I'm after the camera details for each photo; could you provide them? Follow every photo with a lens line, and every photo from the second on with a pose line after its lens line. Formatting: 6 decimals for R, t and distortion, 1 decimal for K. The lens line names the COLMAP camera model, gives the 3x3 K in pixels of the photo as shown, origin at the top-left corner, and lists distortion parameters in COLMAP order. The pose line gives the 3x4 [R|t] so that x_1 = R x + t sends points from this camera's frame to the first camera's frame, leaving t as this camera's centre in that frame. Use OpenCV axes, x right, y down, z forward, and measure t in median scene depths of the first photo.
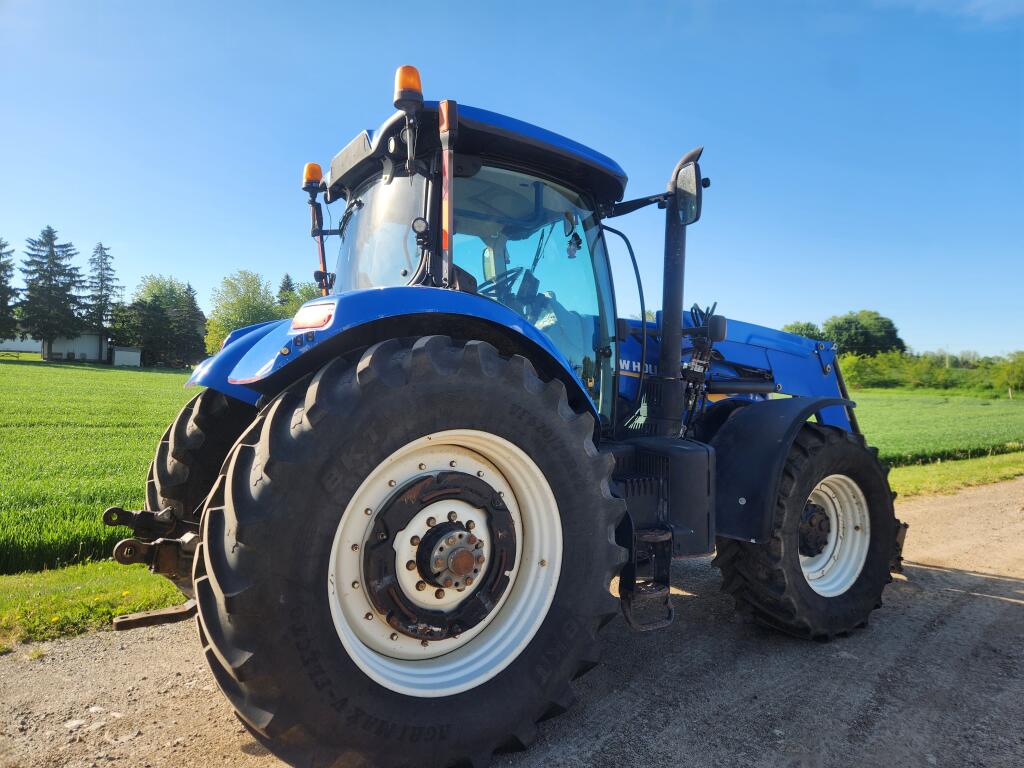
lens RADIAL K [[681.9, 0, 518.7], [0, 681.9, 385.5], [0, 0, 1]] dist [0.083830, -0.079286]
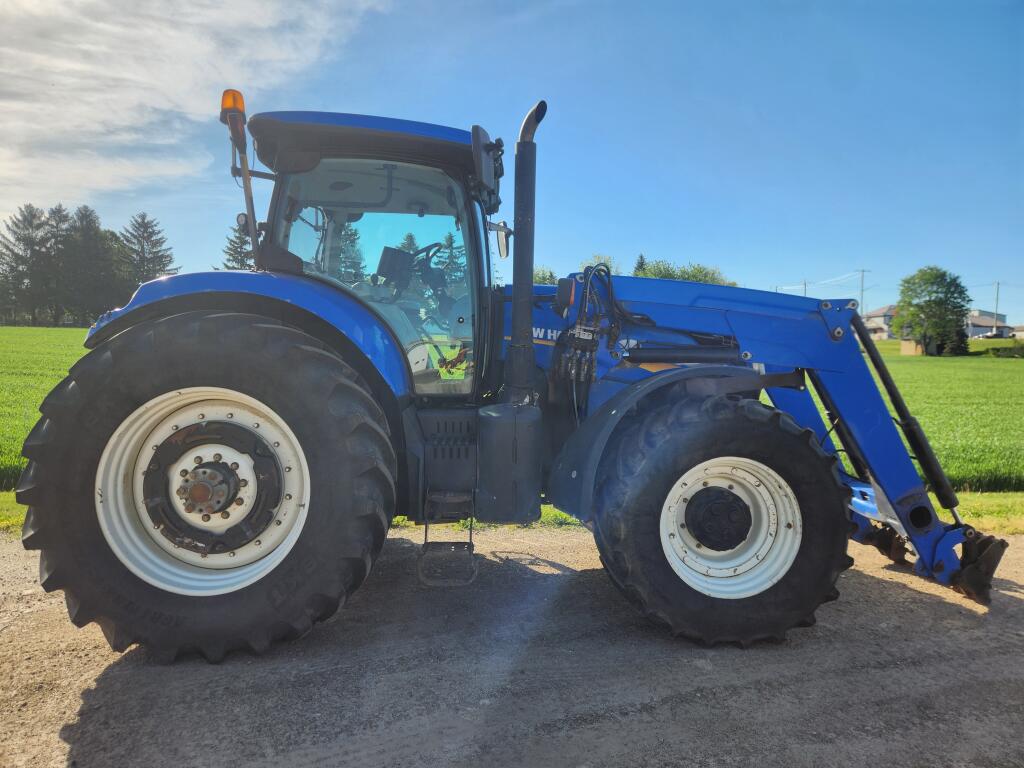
lens RADIAL K [[681.9, 0, 518.7], [0, 681.9, 385.5], [0, 0, 1]] dist [0.083830, -0.079286]
pose [[0.857853, 0.019046, -0.513543, 0.726181], [-0.001493, 0.999401, 0.034571, 0.012976], [0.513894, -0.028890, 0.857367, 0.156851]]
